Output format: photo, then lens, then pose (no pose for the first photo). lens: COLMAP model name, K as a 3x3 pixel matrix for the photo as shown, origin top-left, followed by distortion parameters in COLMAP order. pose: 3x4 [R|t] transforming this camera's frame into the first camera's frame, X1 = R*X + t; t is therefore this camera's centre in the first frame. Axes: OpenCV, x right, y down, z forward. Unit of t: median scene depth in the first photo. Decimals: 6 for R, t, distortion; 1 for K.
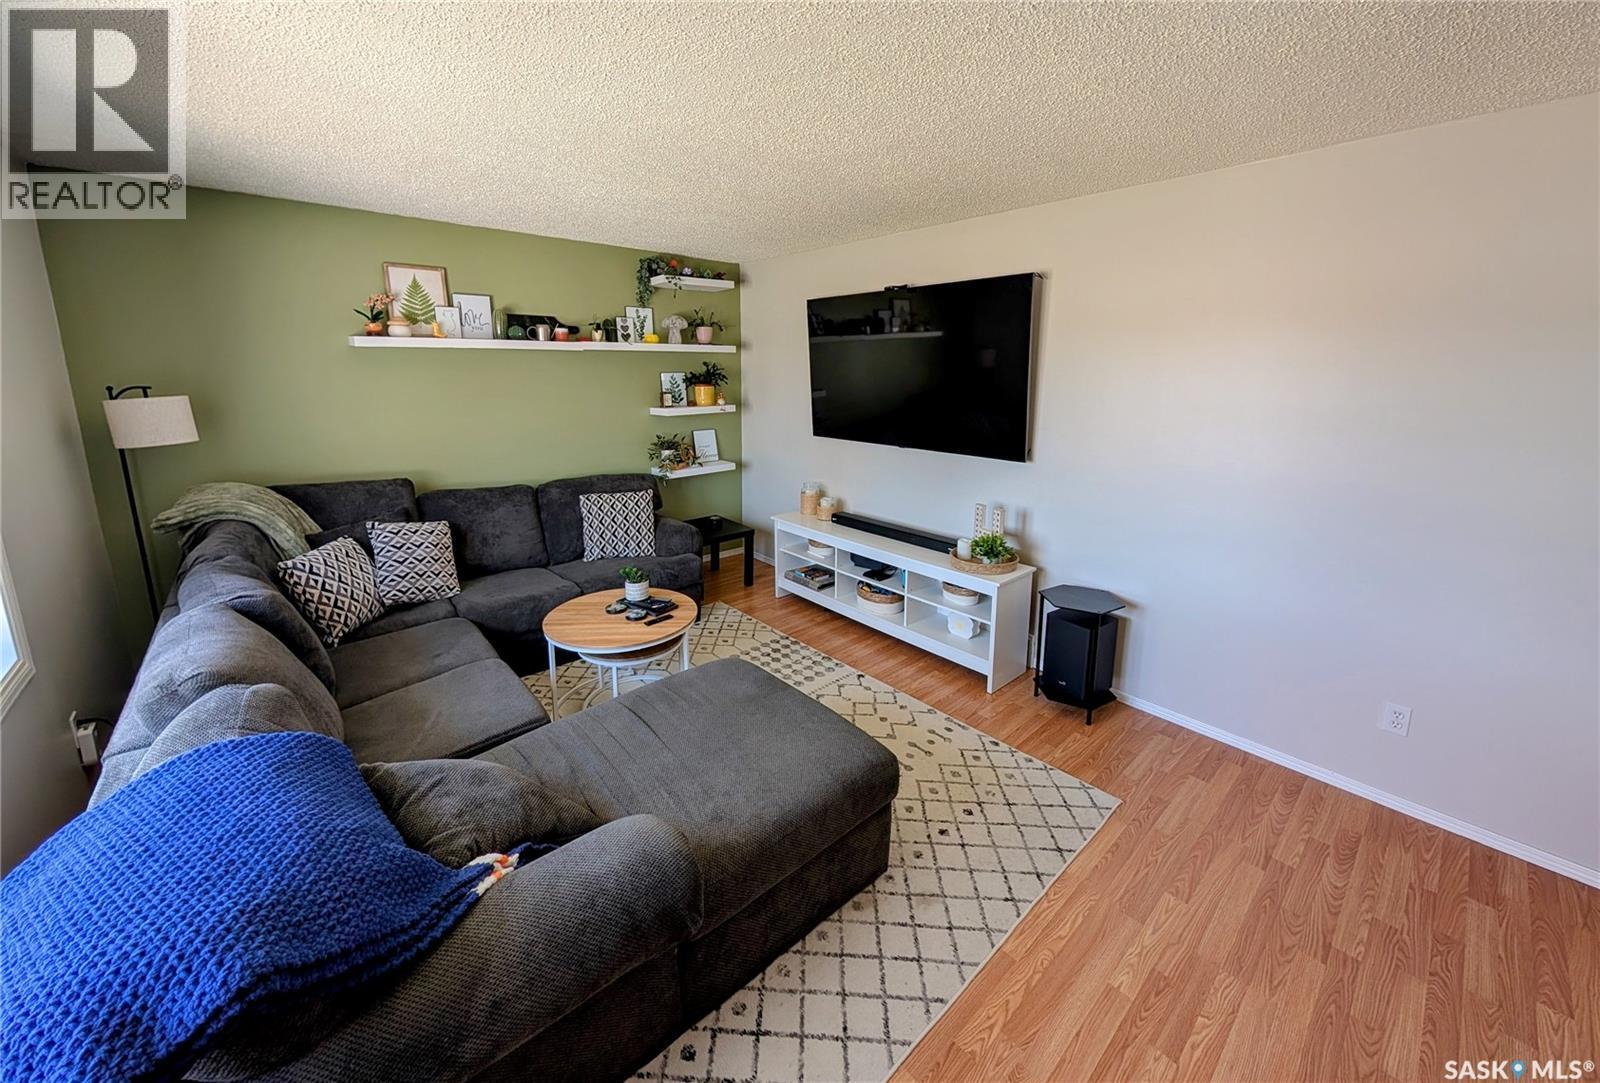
lens RADIAL K [[606.4, 0, 807.0], [0, 606.4, 483.8], [0, 0, 1]] dist [0.000242, 0.000251]
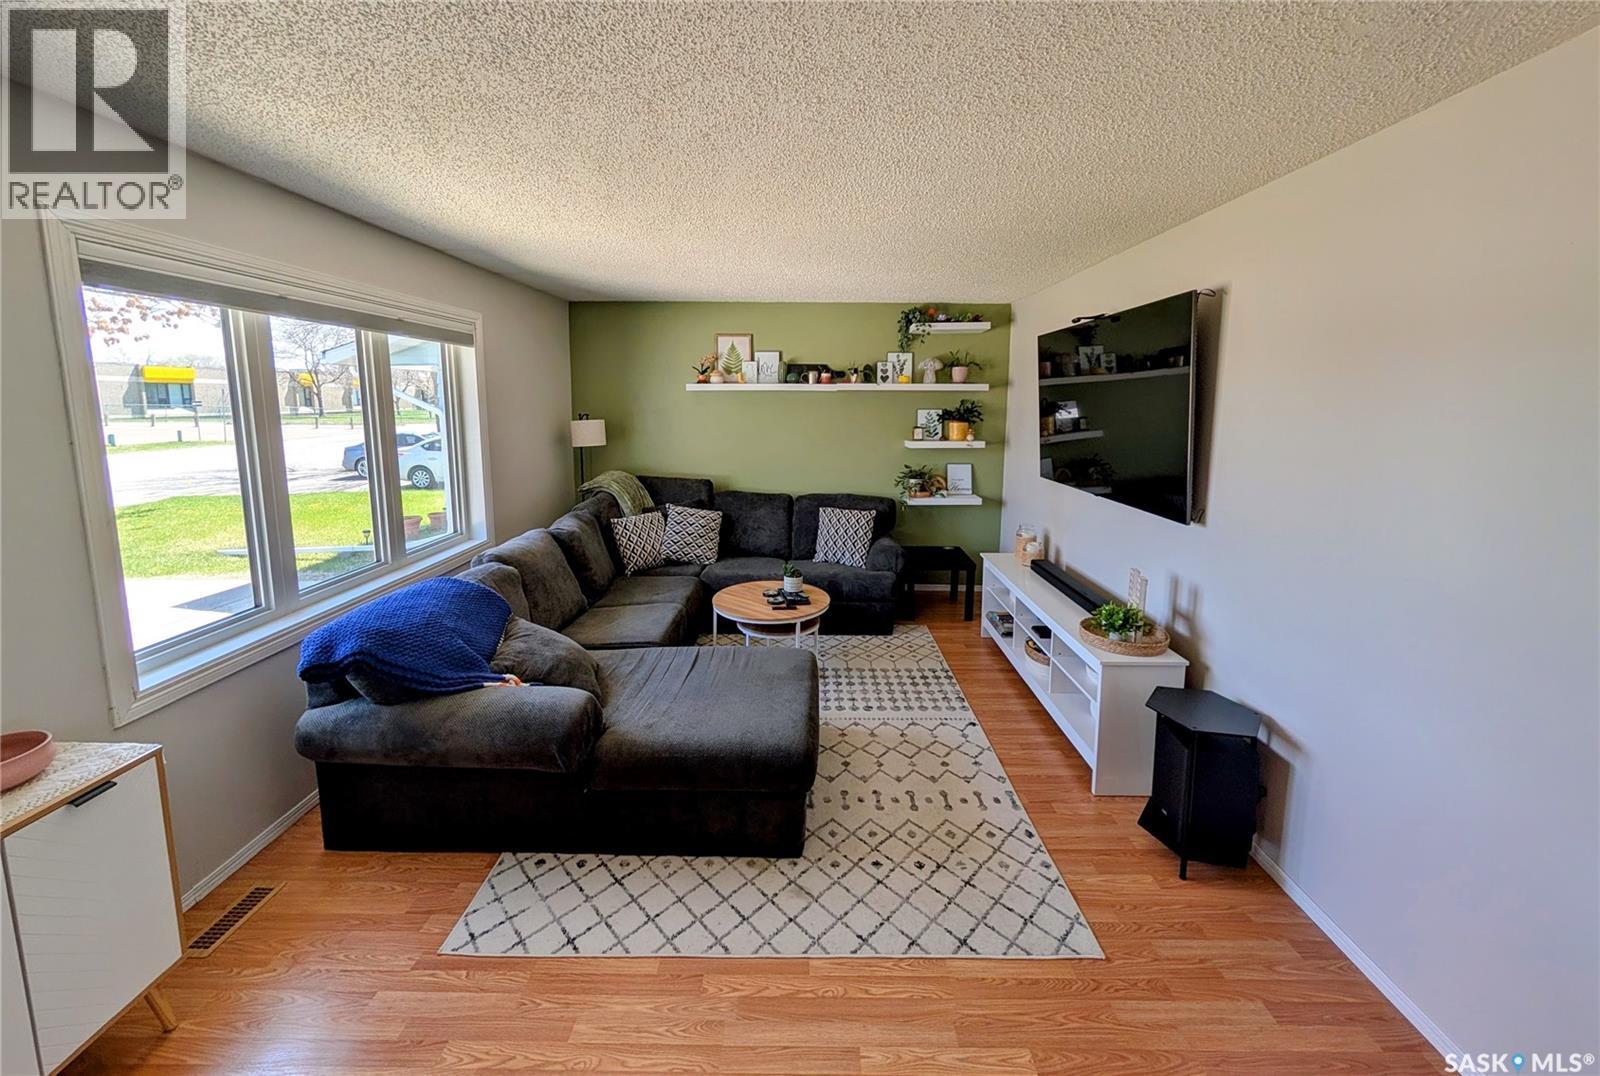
lens RADIAL K [[606.4, 0, 807.0], [0, 606.4, 480.3], [0, 0, 1]] dist [0.000242, 0.000251]
pose [[0.739623, 0.086368, -0.667456, 0.459764], [-0.130211, 0.991357, -0.016009, -0.014004], [0.660305, 0.098751, 0.744477, 0.070508]]
